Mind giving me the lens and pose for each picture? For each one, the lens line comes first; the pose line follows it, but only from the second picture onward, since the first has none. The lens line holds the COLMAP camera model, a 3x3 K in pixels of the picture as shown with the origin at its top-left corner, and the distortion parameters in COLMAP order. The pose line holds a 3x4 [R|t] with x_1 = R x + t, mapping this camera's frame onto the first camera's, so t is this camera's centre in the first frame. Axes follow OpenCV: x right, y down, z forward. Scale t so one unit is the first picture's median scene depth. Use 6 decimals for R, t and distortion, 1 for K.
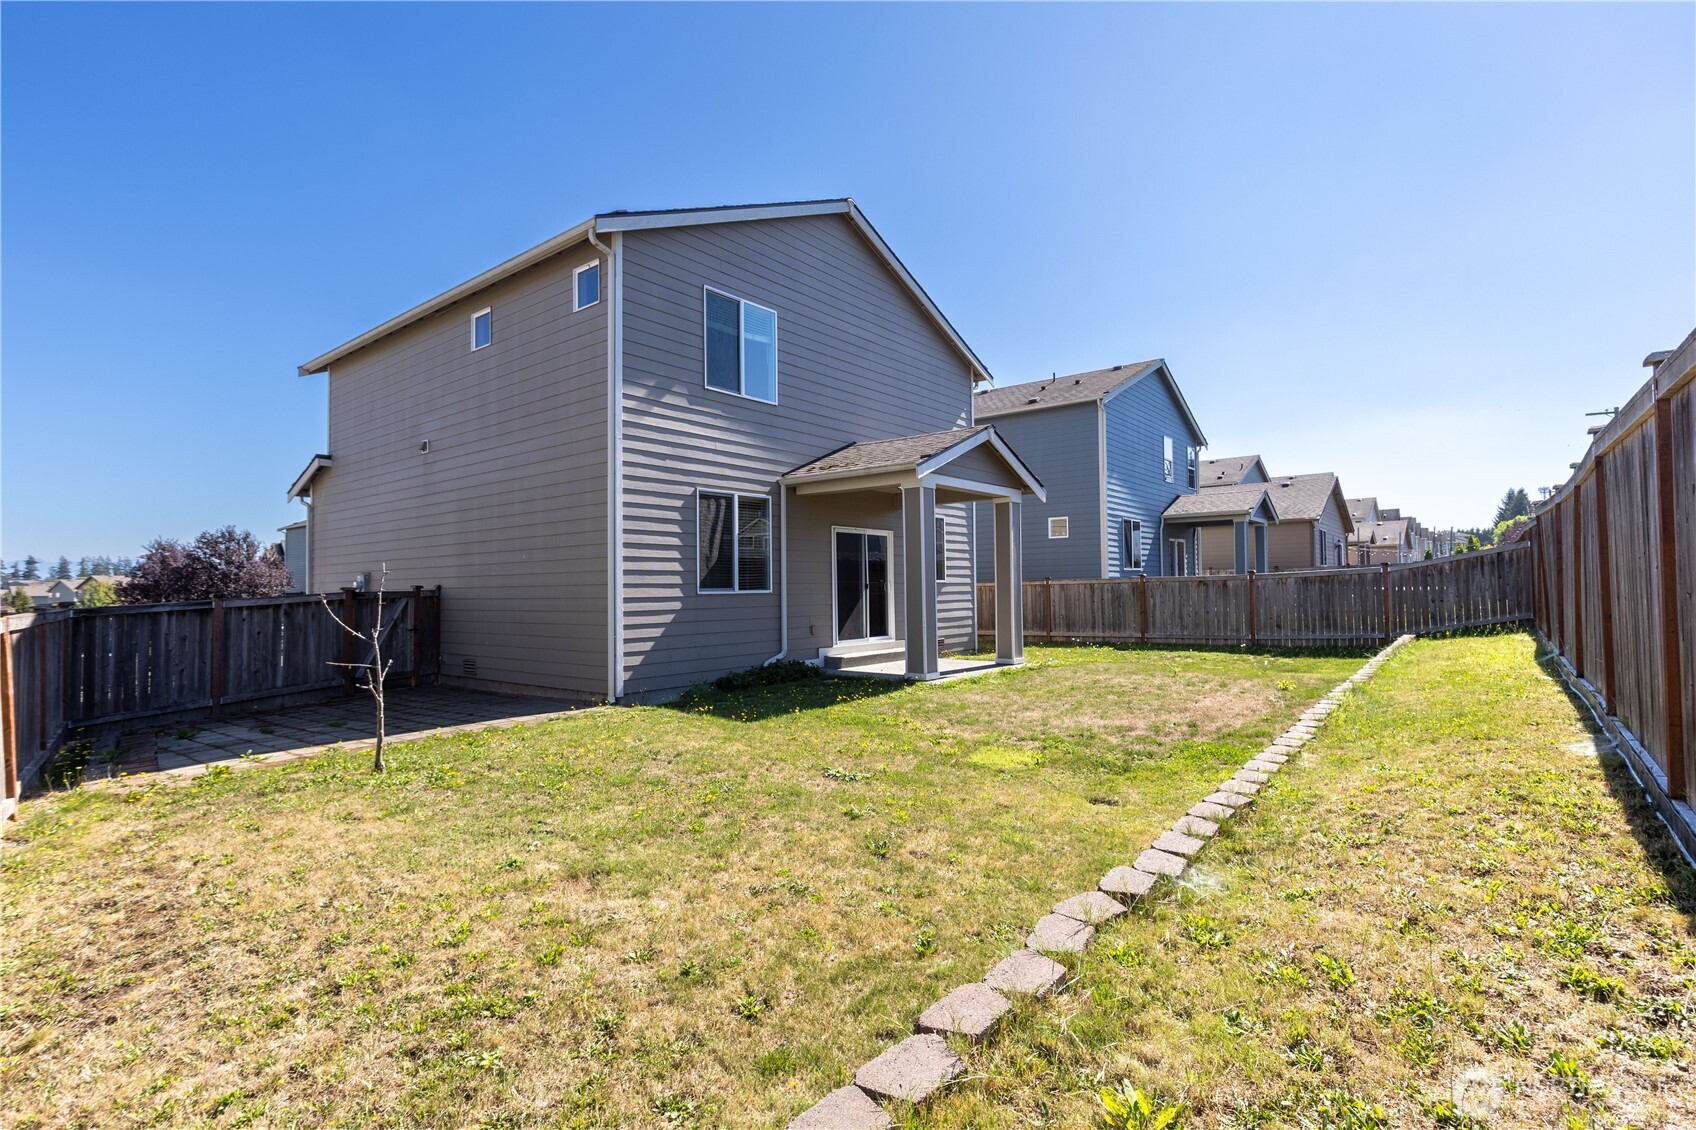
lens RADIAL K [[802.1, 0, 851.5], [0, 802.1, 569.3], [0, 0, 1]] dist [-0.000062, -0.000010]
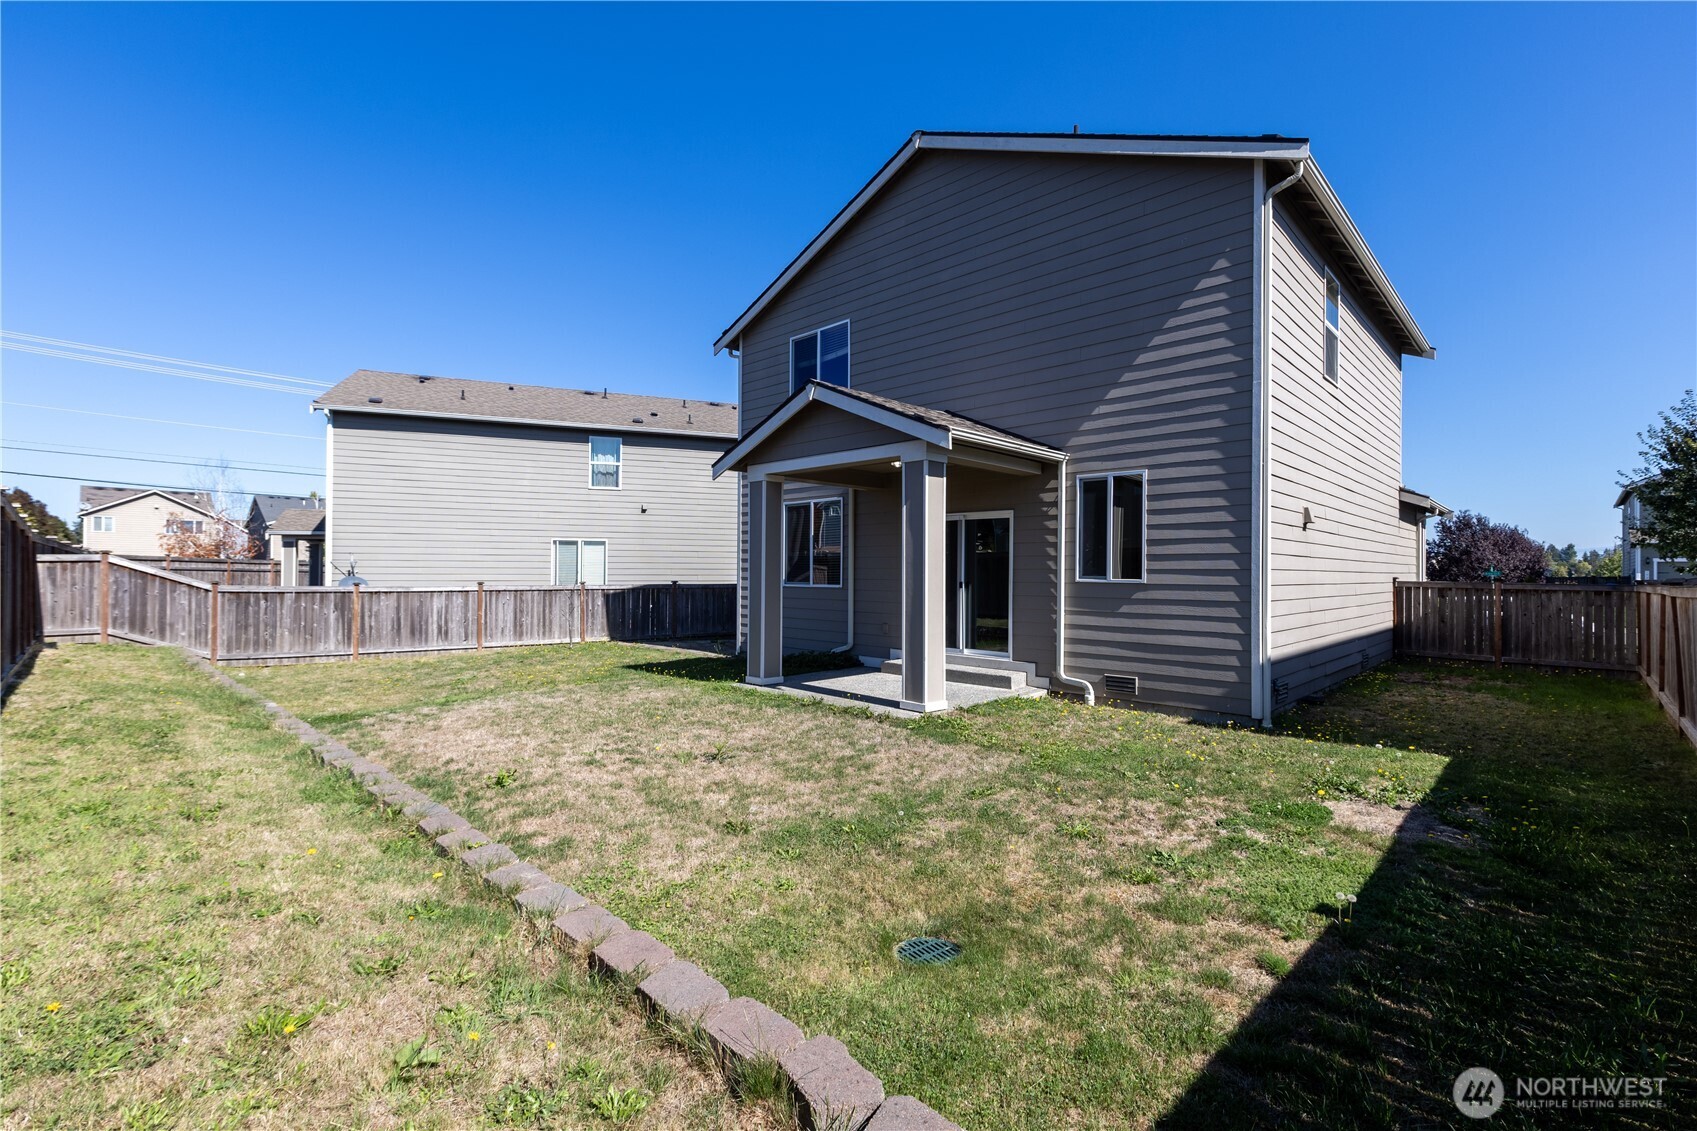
lens RADIAL K [[759.5, 0, 847.1], [0, 759.5, 565.6], [0, 0, 1]] dist [0.001397, 0.000000]
pose [[-0.107653, 0.010706, -0.994131, 0.869453], [0.024930, 0.999657, 0.008066, -0.007896], [0.993876, -0.023916, -0.107883, 1.064569]]
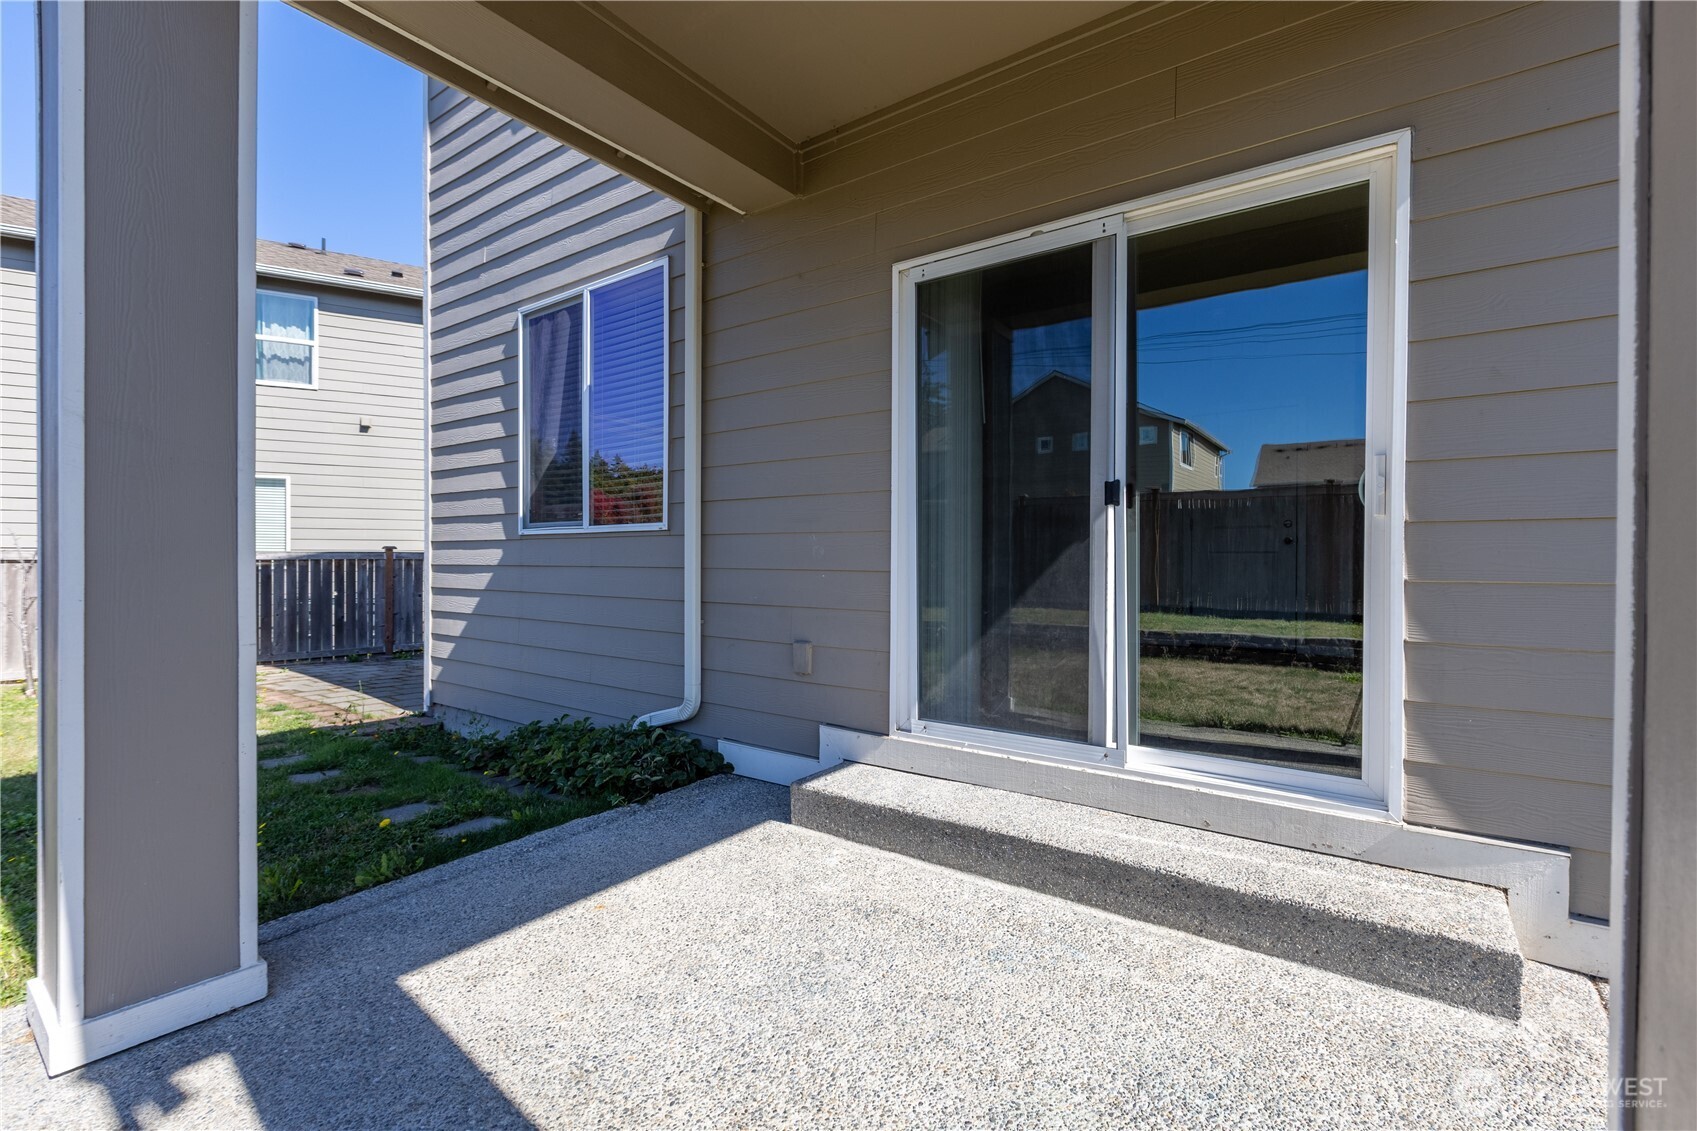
lens RADIAL K [[759.5, 0, 853.3], [0, 759.5, 567.7], [0, 0, 1]] dist [0.001397, 0.000000]
pose [[0.038651, 0.027755, -0.998867, 0.229463], [0.021964, 0.999349, 0.028618, 0.036483], [0.999011, -0.023046, 0.038016, 1.018478]]
